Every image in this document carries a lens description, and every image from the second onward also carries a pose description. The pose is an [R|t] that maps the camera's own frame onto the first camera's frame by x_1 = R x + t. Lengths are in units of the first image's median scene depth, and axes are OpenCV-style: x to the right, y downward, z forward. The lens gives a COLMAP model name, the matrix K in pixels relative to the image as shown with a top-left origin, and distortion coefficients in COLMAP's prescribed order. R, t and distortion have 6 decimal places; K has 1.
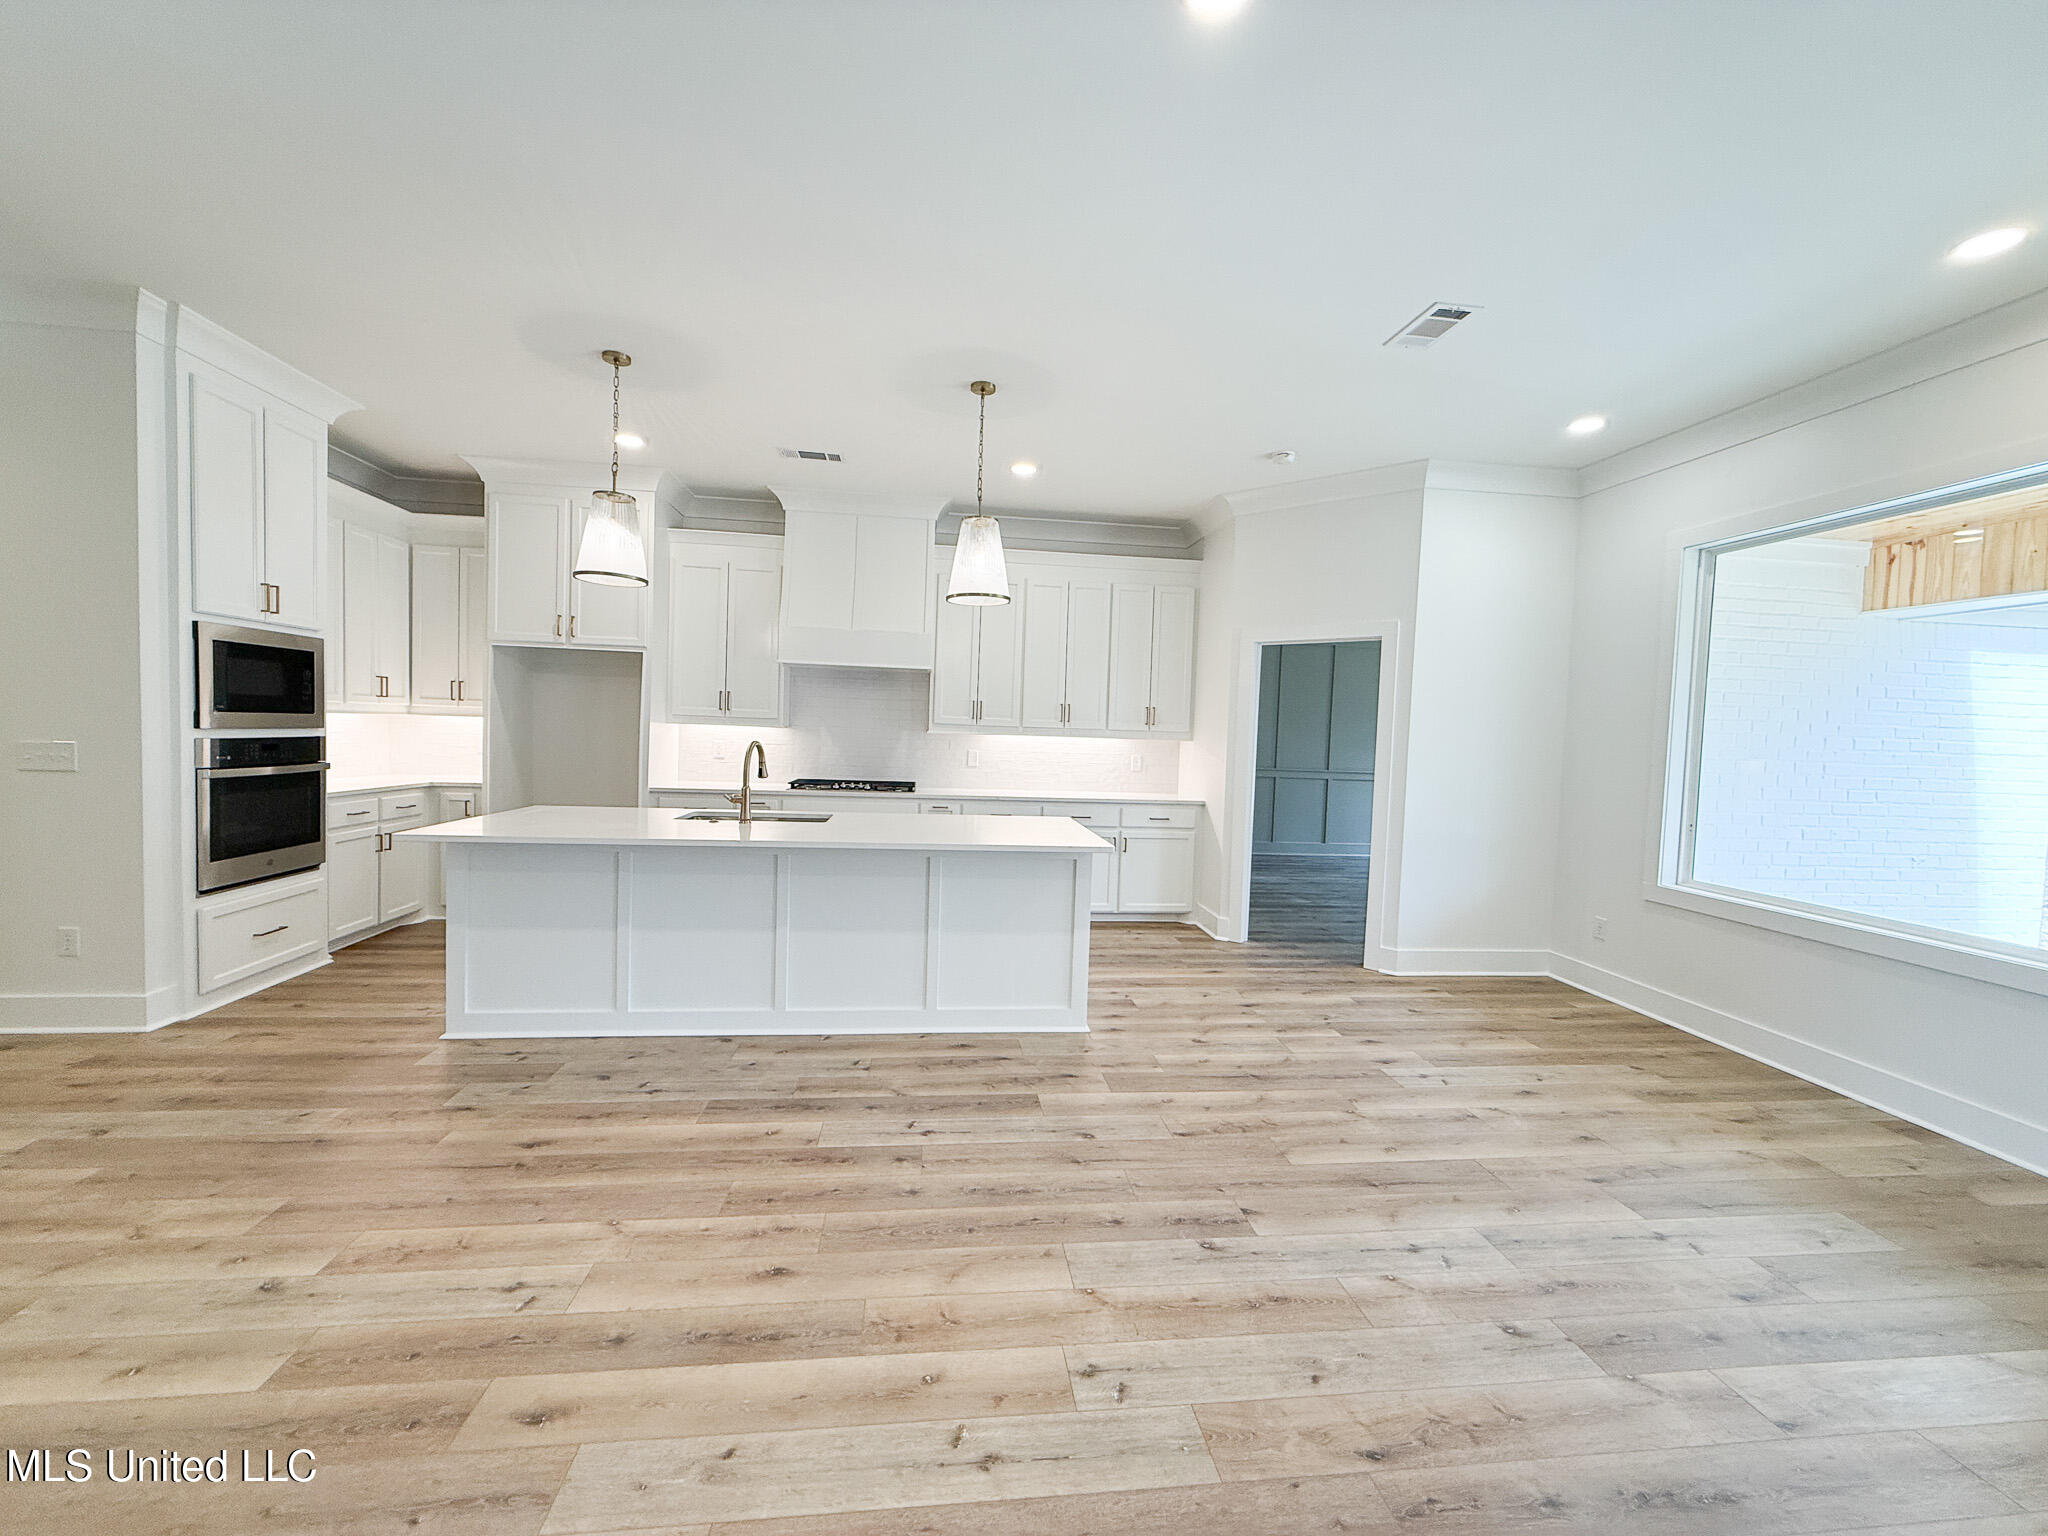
lens RADIAL K [[814.7, 0, 1015.5], [0, 814.7, 762.8], [0, 0, 1]] dist [-0.000867, 0.000471]
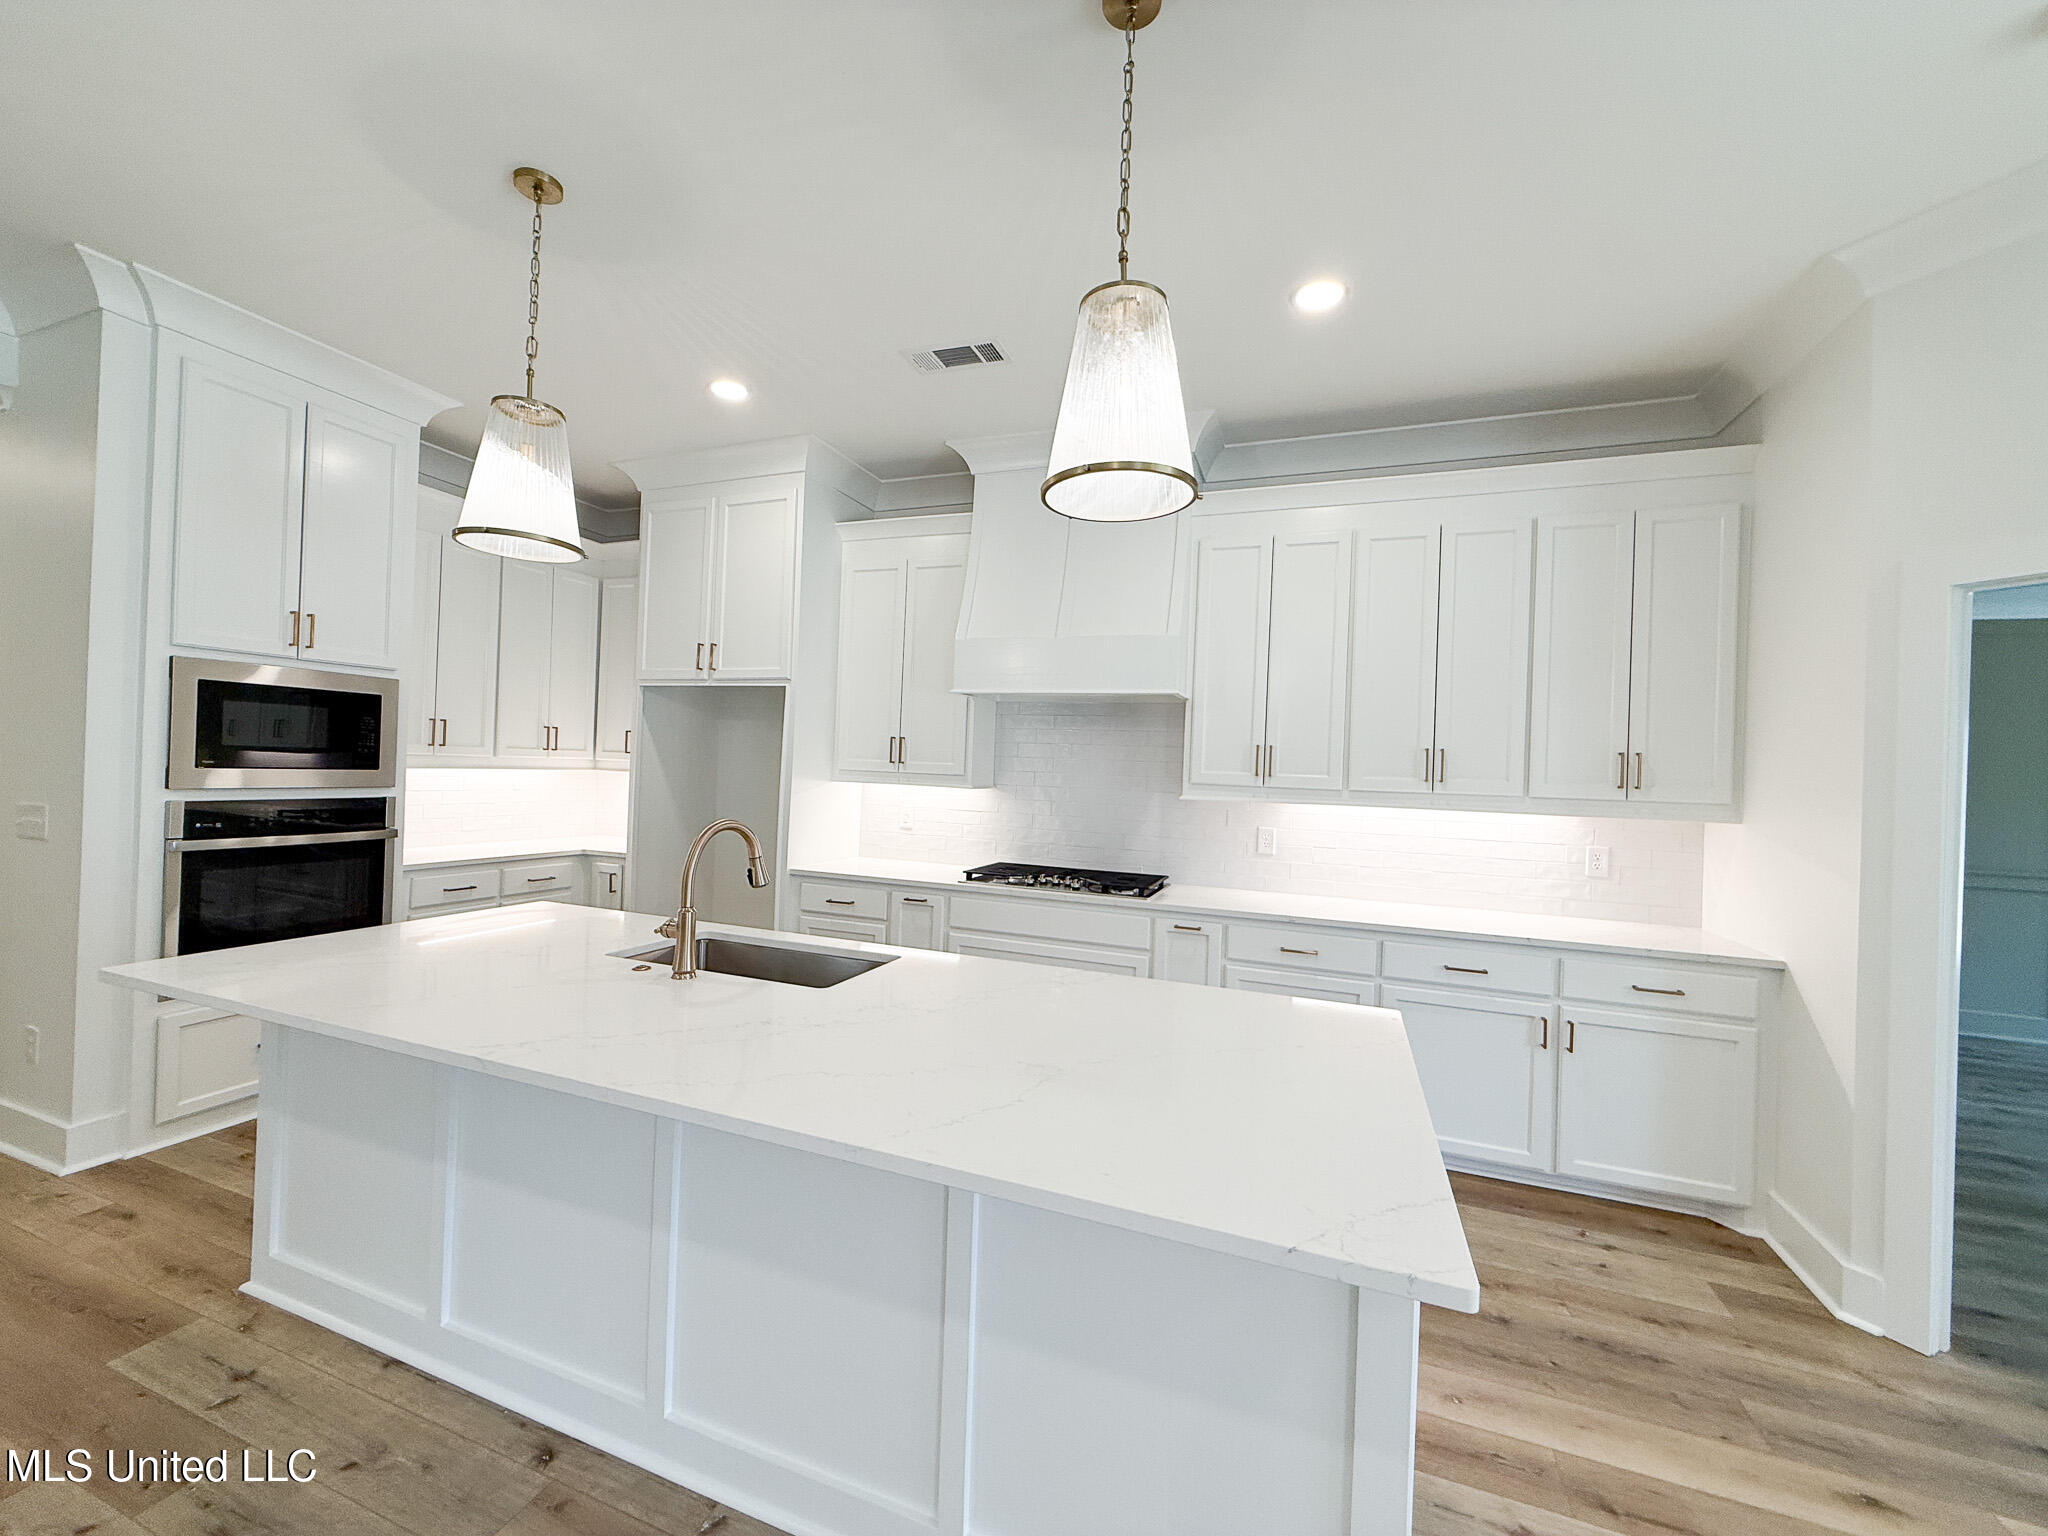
lens RADIAL K [[814.7, 0, 1015.9], [0, 814.7, 764.0], [0, 0, 1]] dist [-0.000867, 0.000471]
pose [[0.887560, -0.004116, -0.460673, 0.099440], [-0.025385, 0.998004, -0.057823, -0.037930], [0.459992, 0.063016, 0.885684, 0.618523]]
